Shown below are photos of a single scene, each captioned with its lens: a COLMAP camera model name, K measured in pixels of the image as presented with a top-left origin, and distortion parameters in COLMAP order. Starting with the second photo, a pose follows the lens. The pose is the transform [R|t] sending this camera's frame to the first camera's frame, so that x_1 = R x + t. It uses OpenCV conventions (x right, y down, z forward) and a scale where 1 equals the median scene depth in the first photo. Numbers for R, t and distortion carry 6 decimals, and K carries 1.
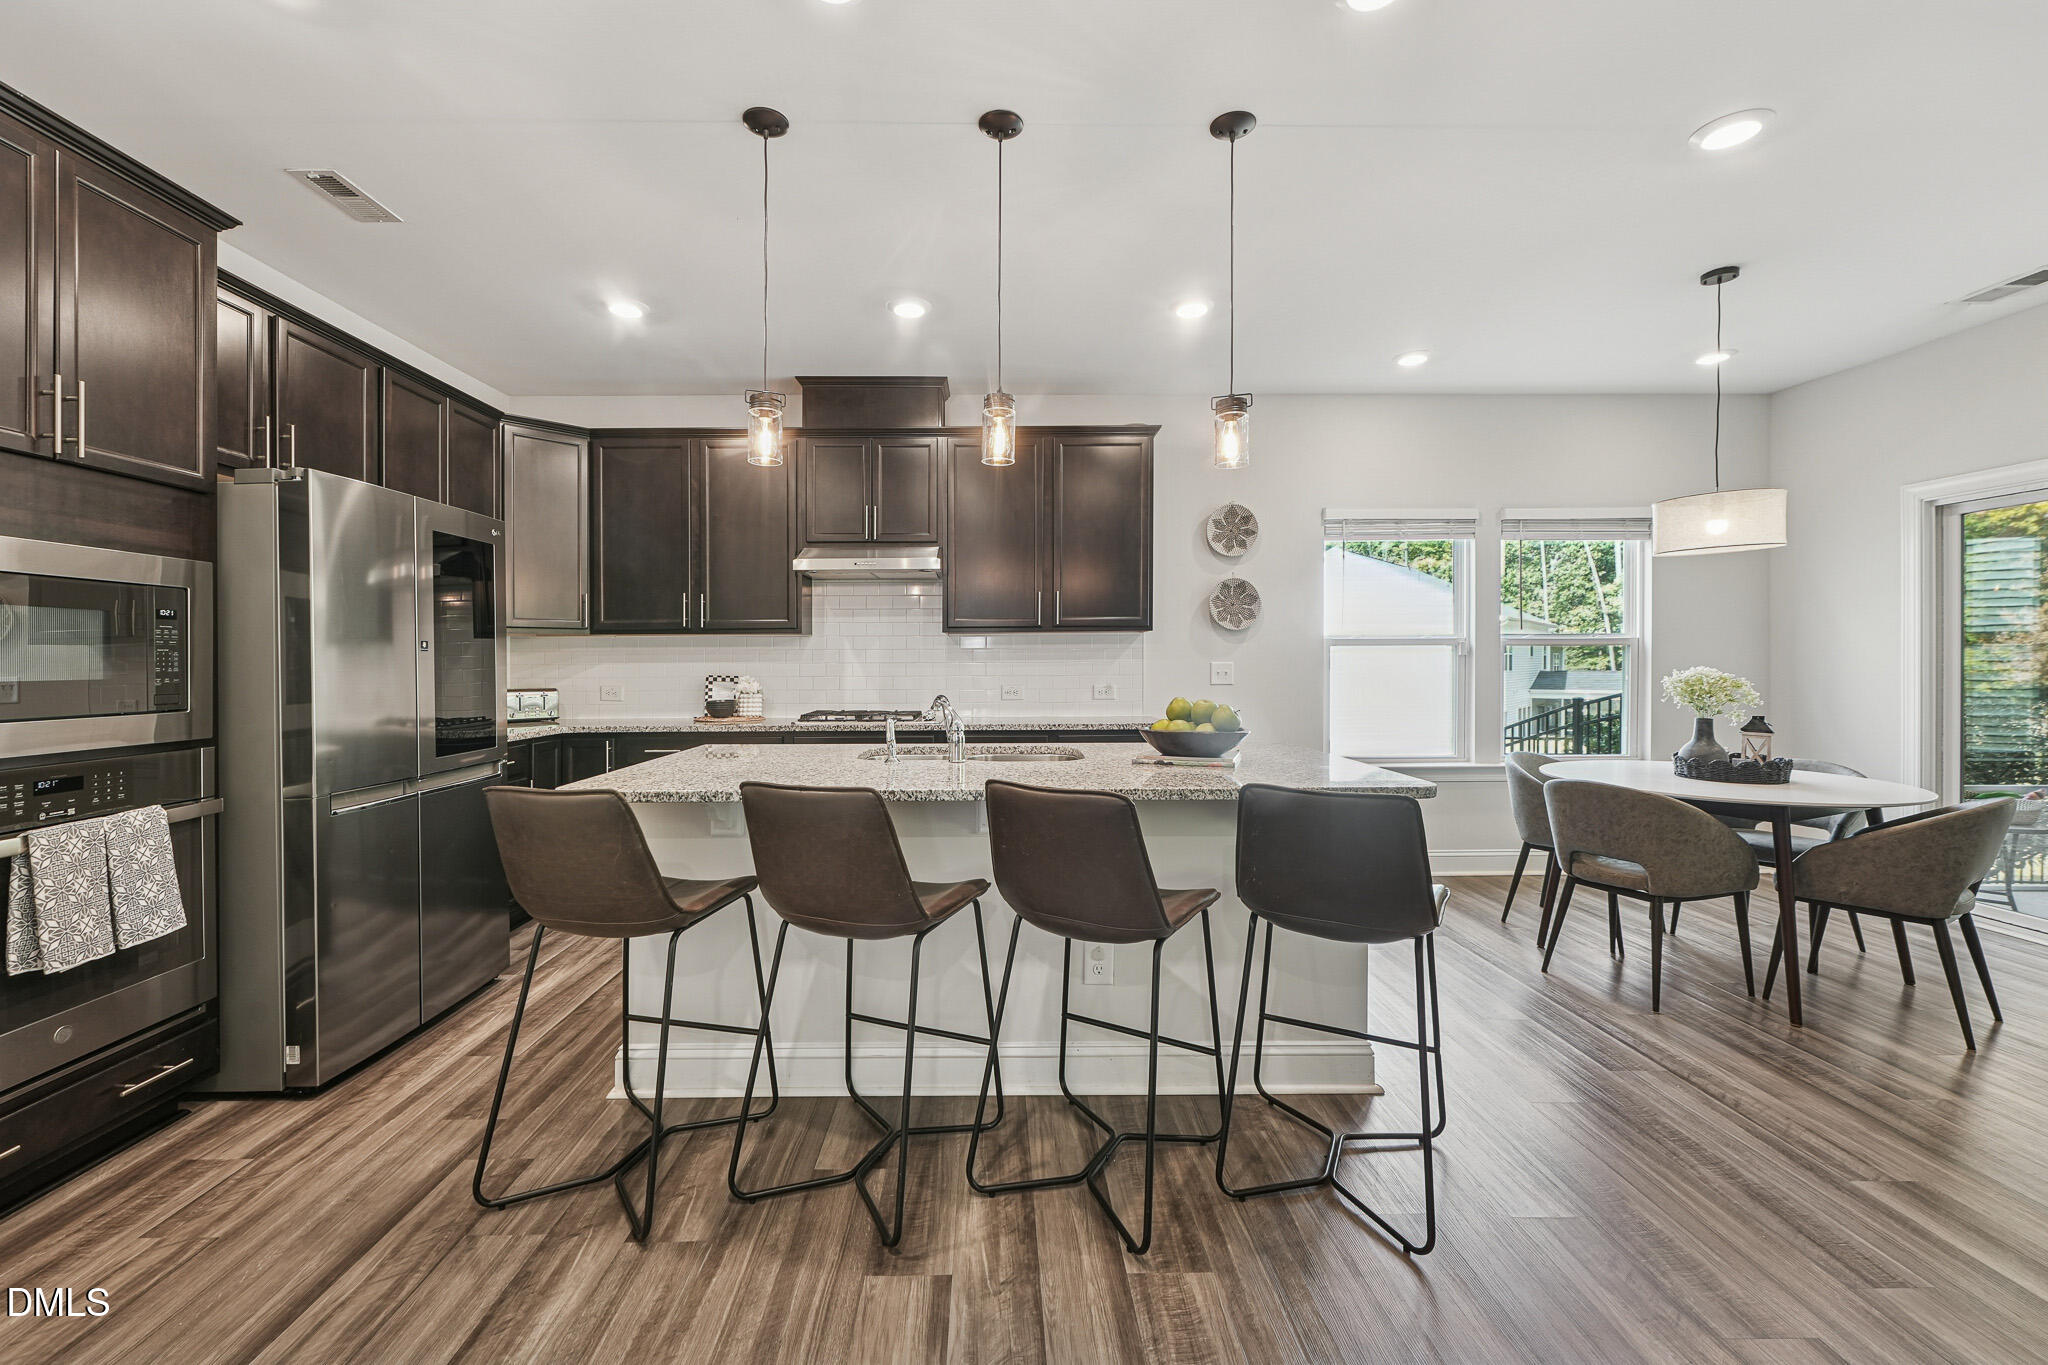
lens RADIAL K [[823.0, 0, 981.1], [0, 823.0, 670.9], [0, 0, 1]] dist [0.001707, 0.000433]
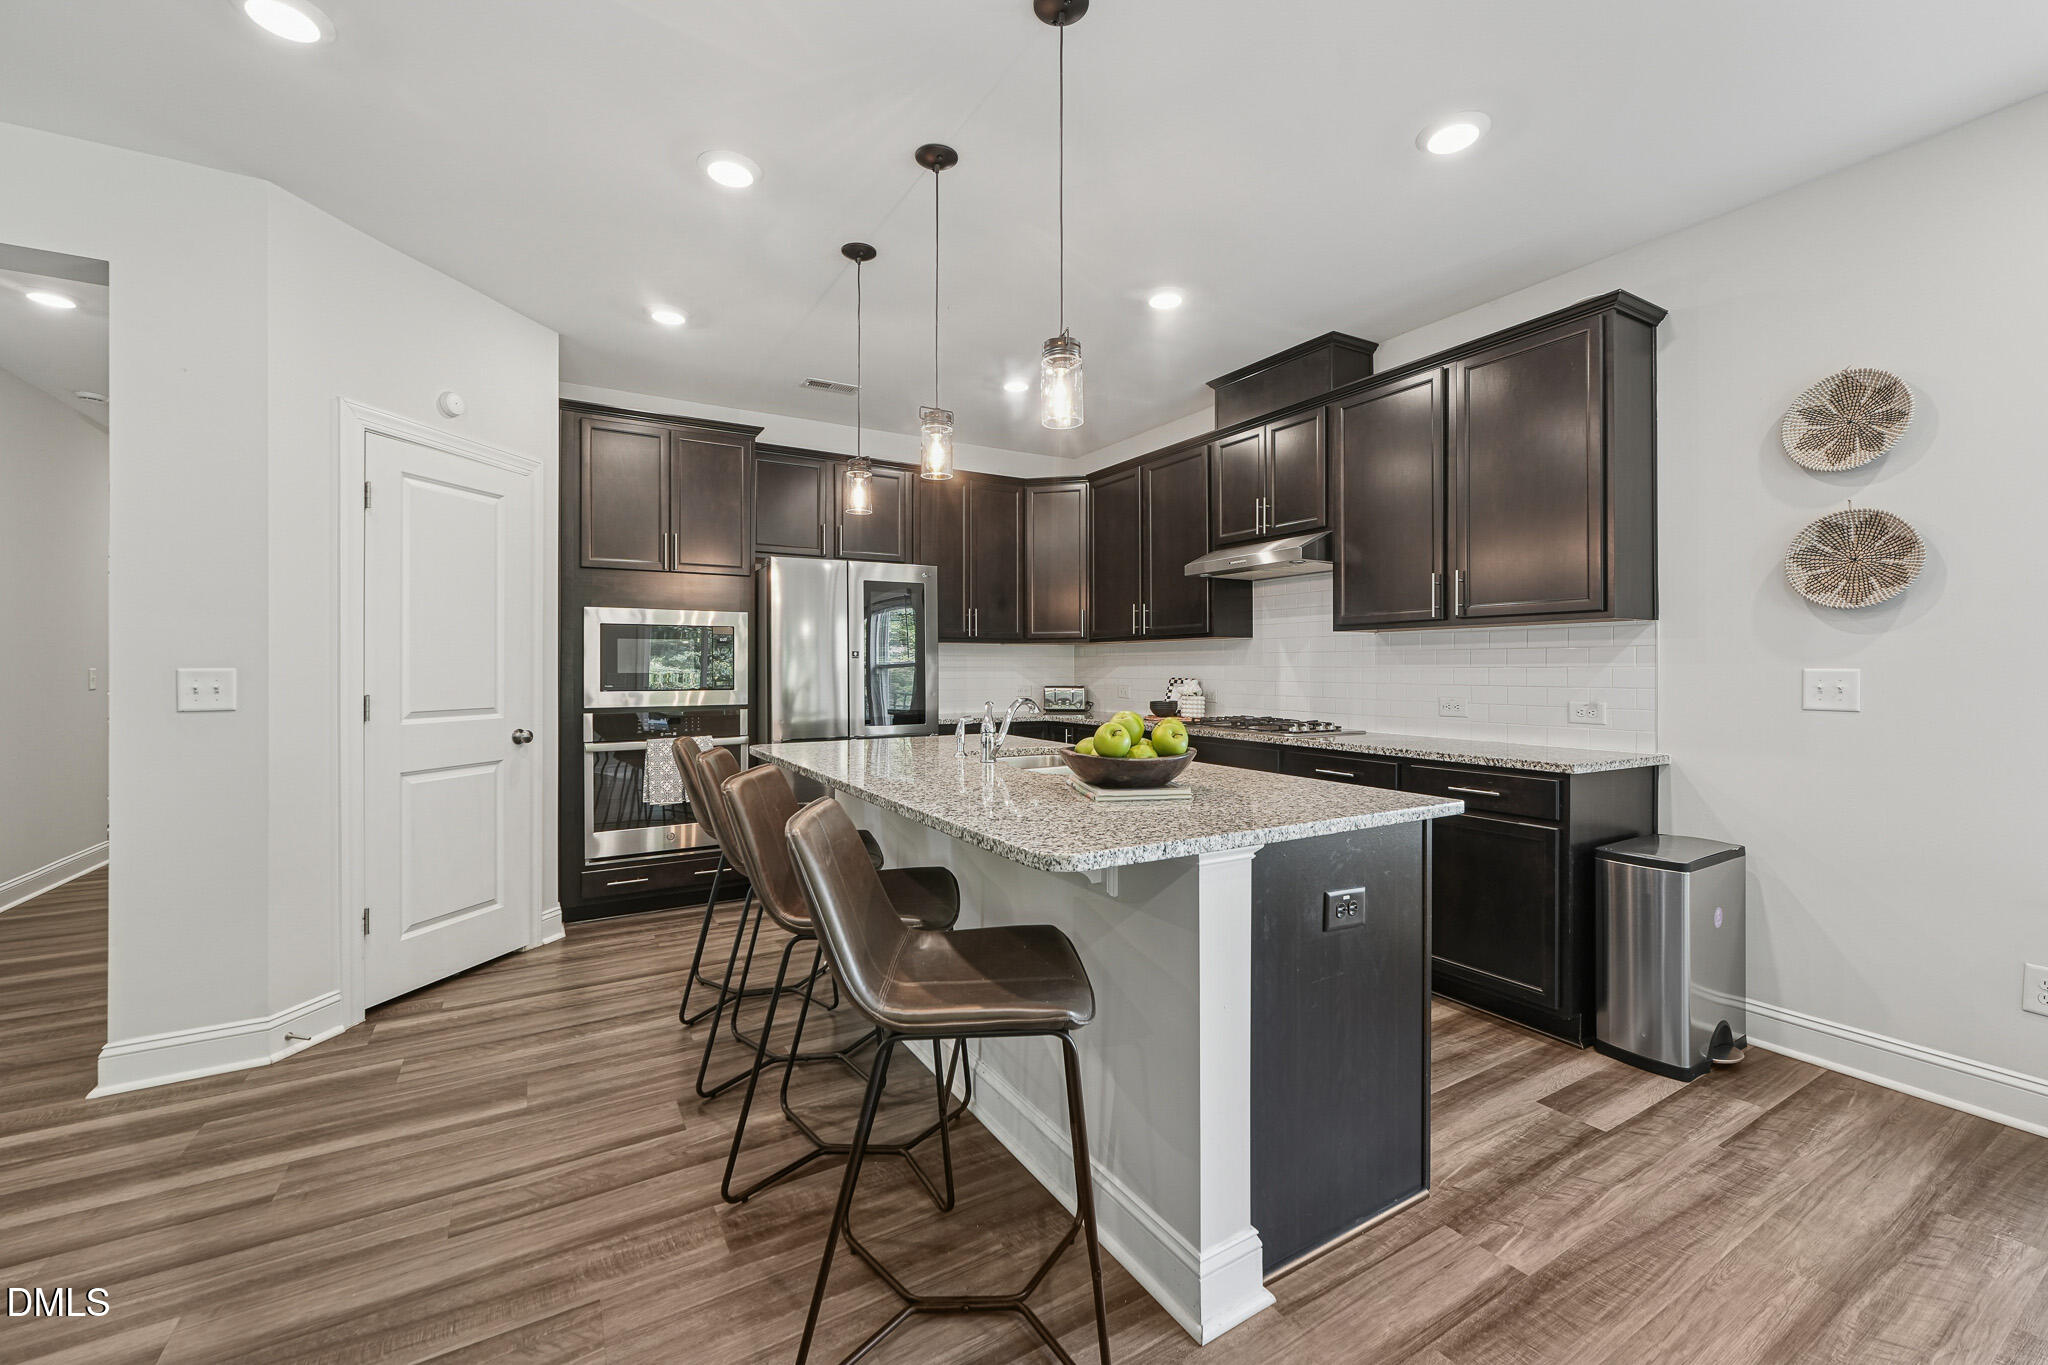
lens RADIAL K [[823.0, 0, 1025.9], [0, 823.0, 664.5], [0, 0, 1]] dist [0.001707, 0.000433]
pose [[0.508847, 0.003515, -0.860850, 0.526160], [-0.013421, 0.999903, -0.003851, -0.005981], [0.860753, 0.013513, 0.508844, 0.301076]]
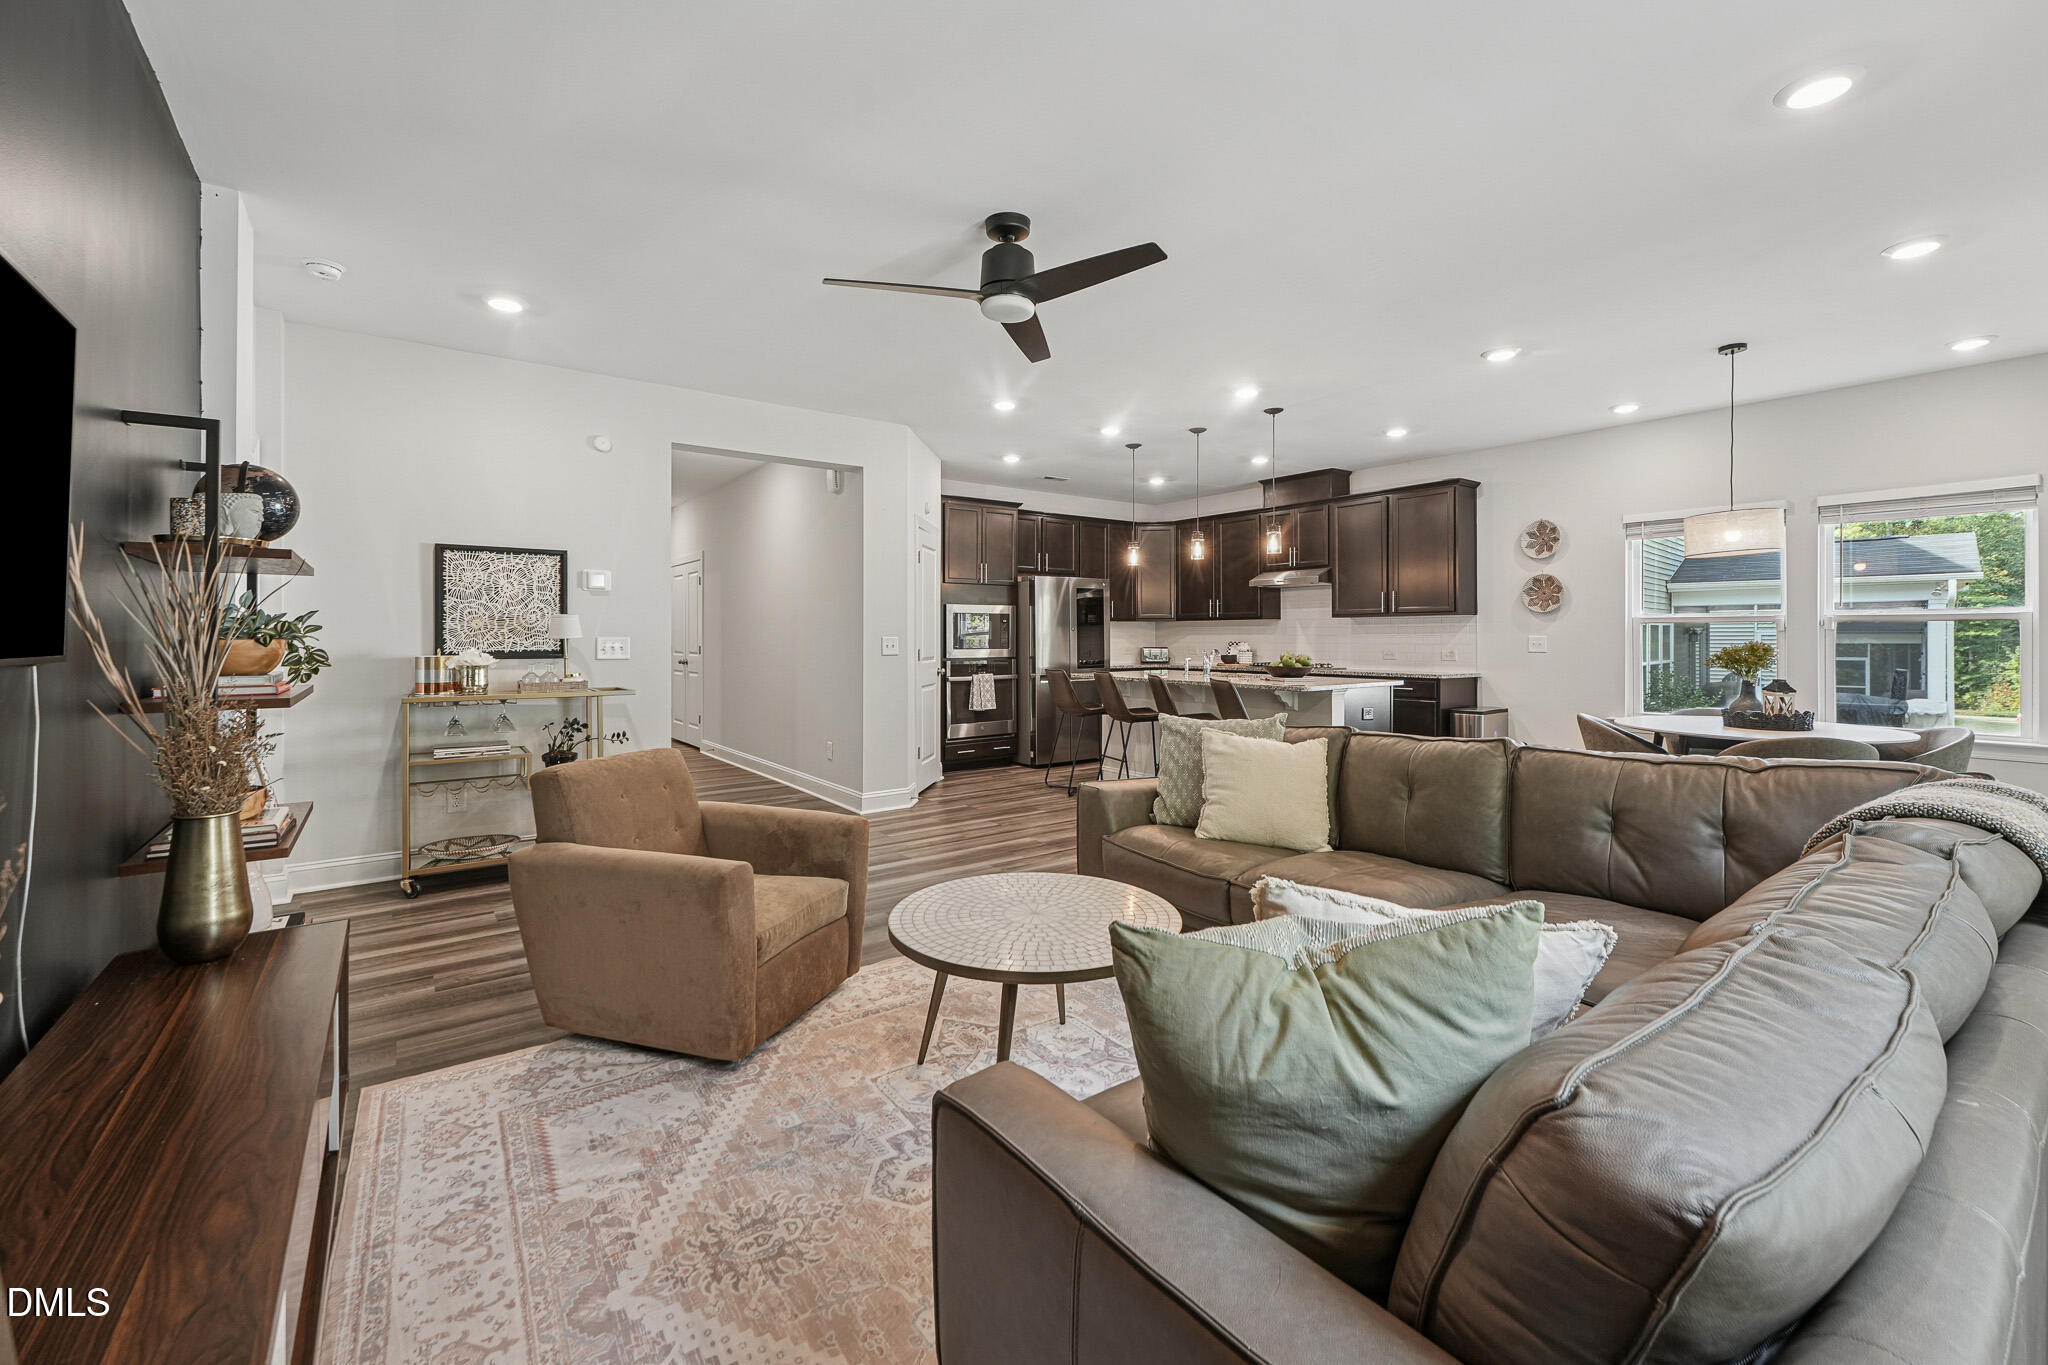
lens RADIAL K [[823.0, 0, 1022.4], [0, 823.0, 632.7], [0, 0, 1]] dist [0.001707, 0.000433]
pose [[0.588476, 0.001291, -0.808514, 0.958418], [-0.011484, 0.999911, -0.006762, 0.002330], [0.808433, 0.013264, 0.588438, -0.516543]]
